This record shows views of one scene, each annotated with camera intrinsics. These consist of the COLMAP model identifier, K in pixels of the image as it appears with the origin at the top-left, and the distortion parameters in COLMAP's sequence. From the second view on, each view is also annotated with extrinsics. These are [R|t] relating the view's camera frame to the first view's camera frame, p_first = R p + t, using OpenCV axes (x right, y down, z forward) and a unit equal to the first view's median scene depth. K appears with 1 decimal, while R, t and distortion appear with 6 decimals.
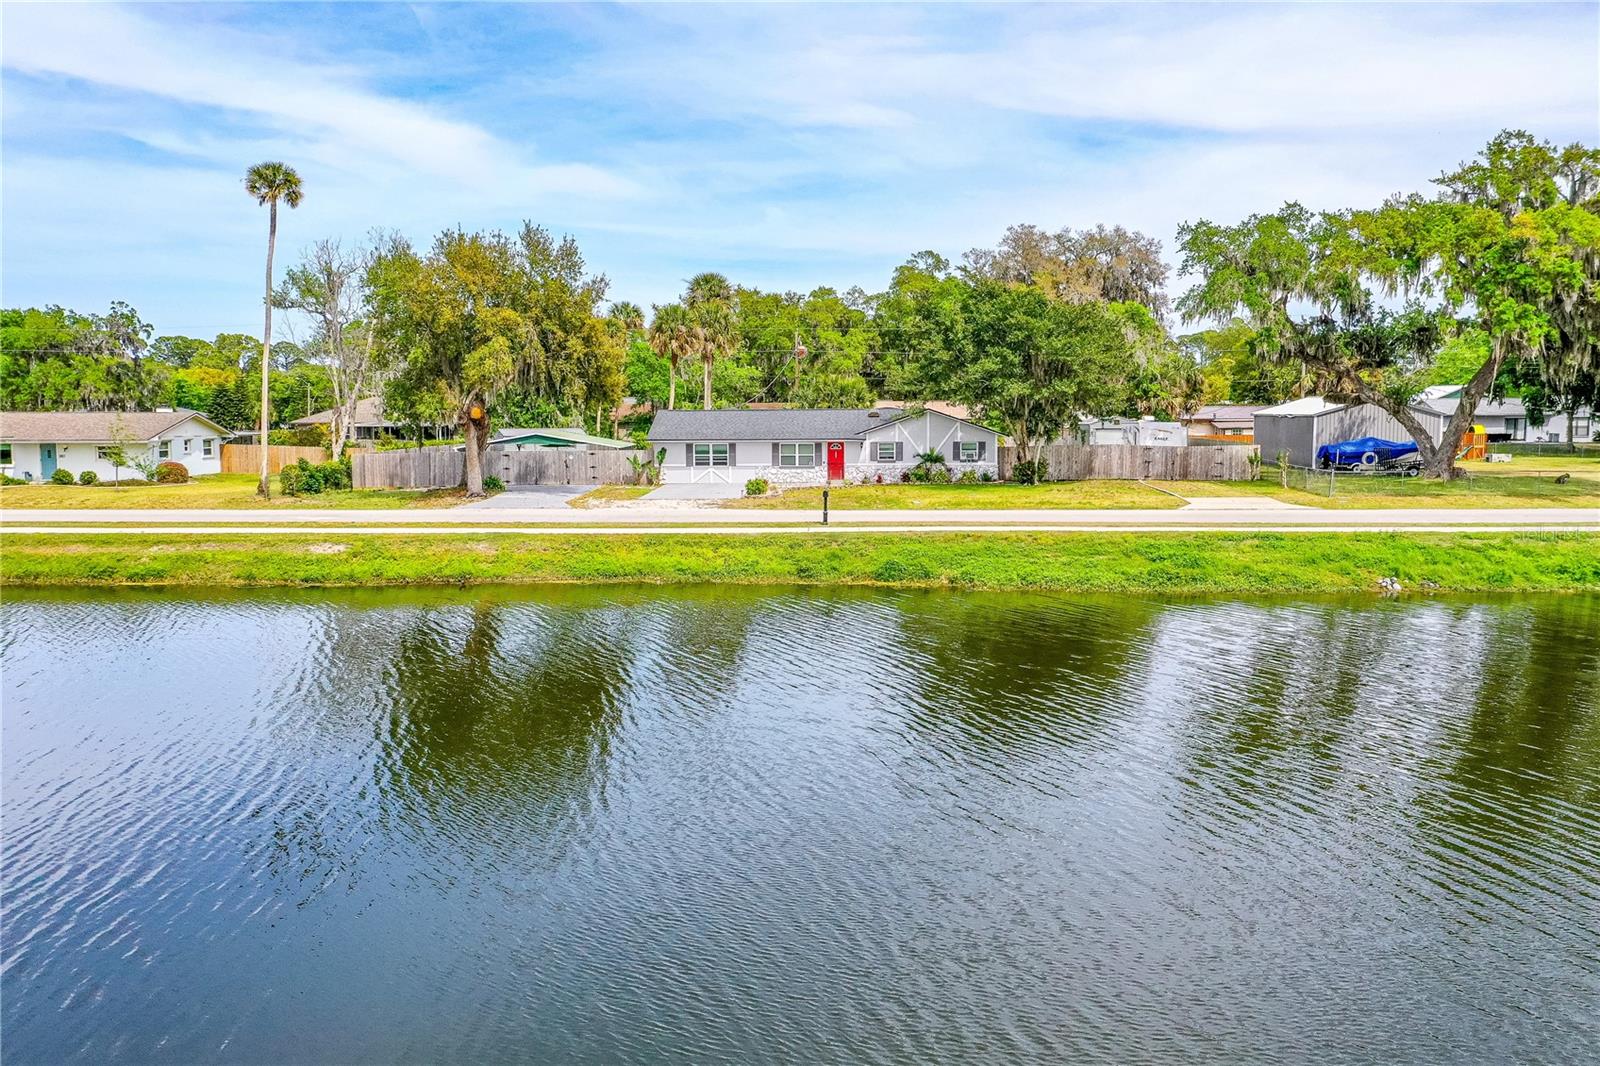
lens RADIAL K [[1312.3, 0, 795.0], [0, 1312.3, 484.7], [0, 0, 1]] dist [-0.000571, 0.003150]
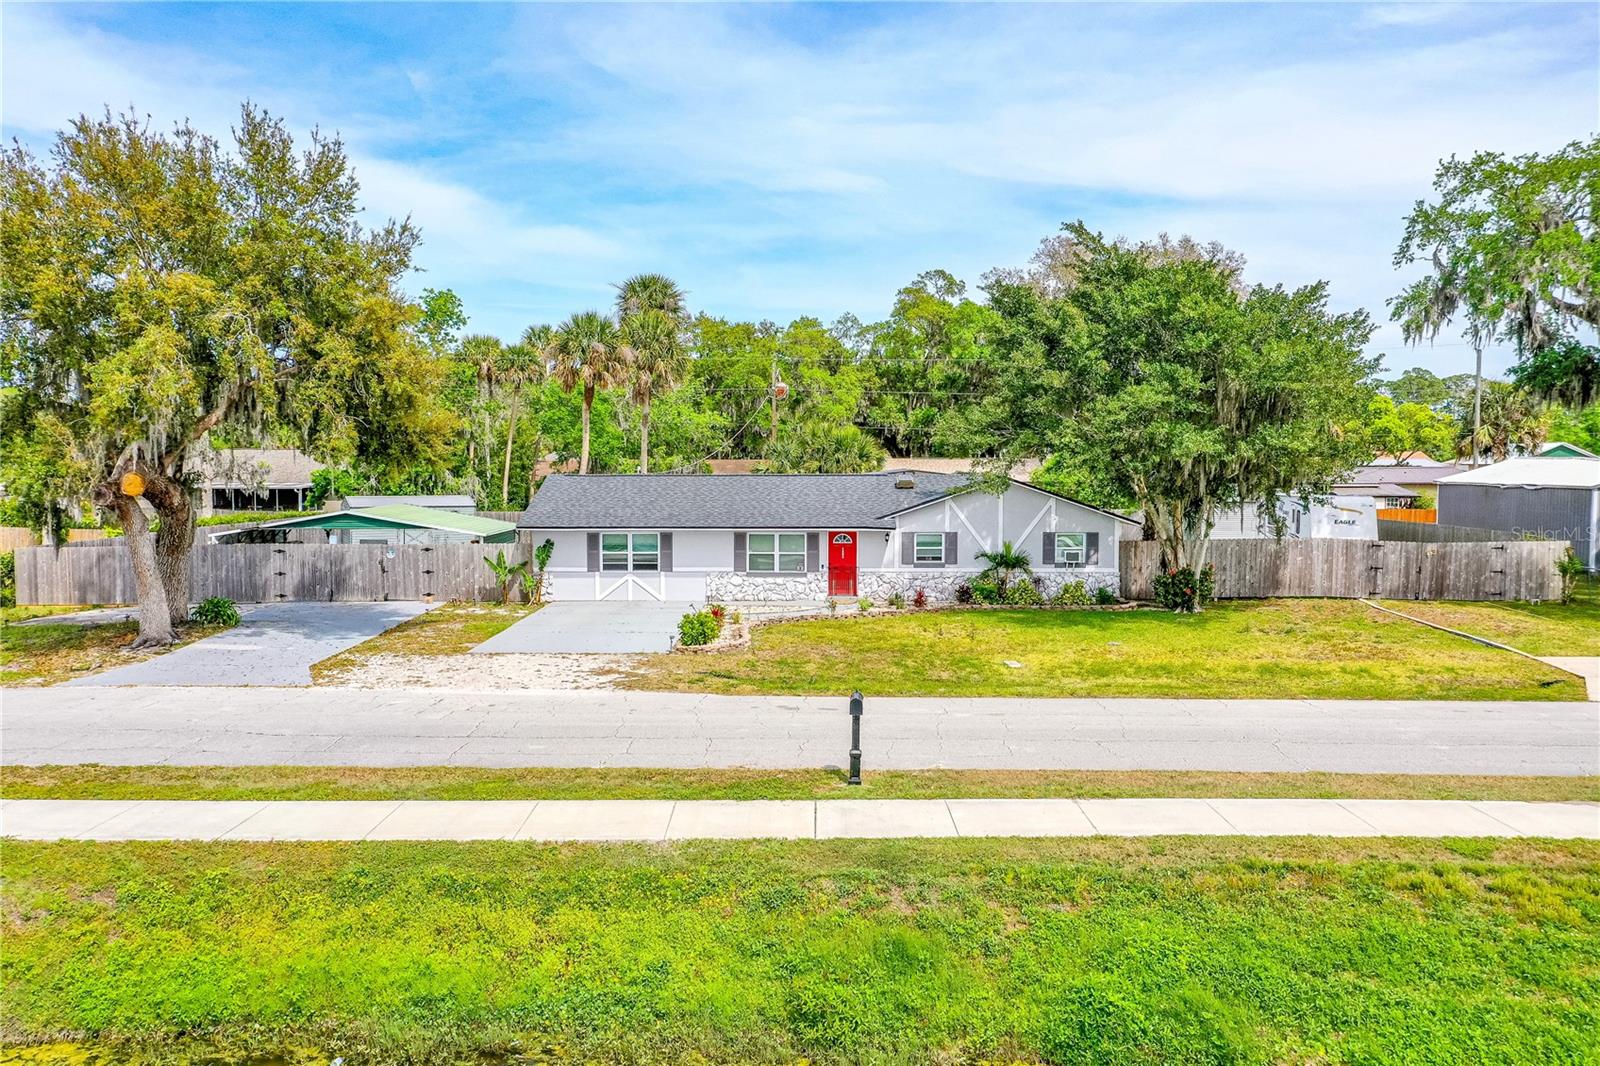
lens RADIAL K [[1312.3, 0, 795.0], [0, 1312.3, 484.7], [0, 0, 1]] dist [-0.000571, 0.003150]
pose [[0.999783, 0.005043, 0.020233, -0.002289], [-0.004208, 0.999146, -0.041093, -0.029161], [-0.020423, 0.040999, 0.998950, 0.412330]]
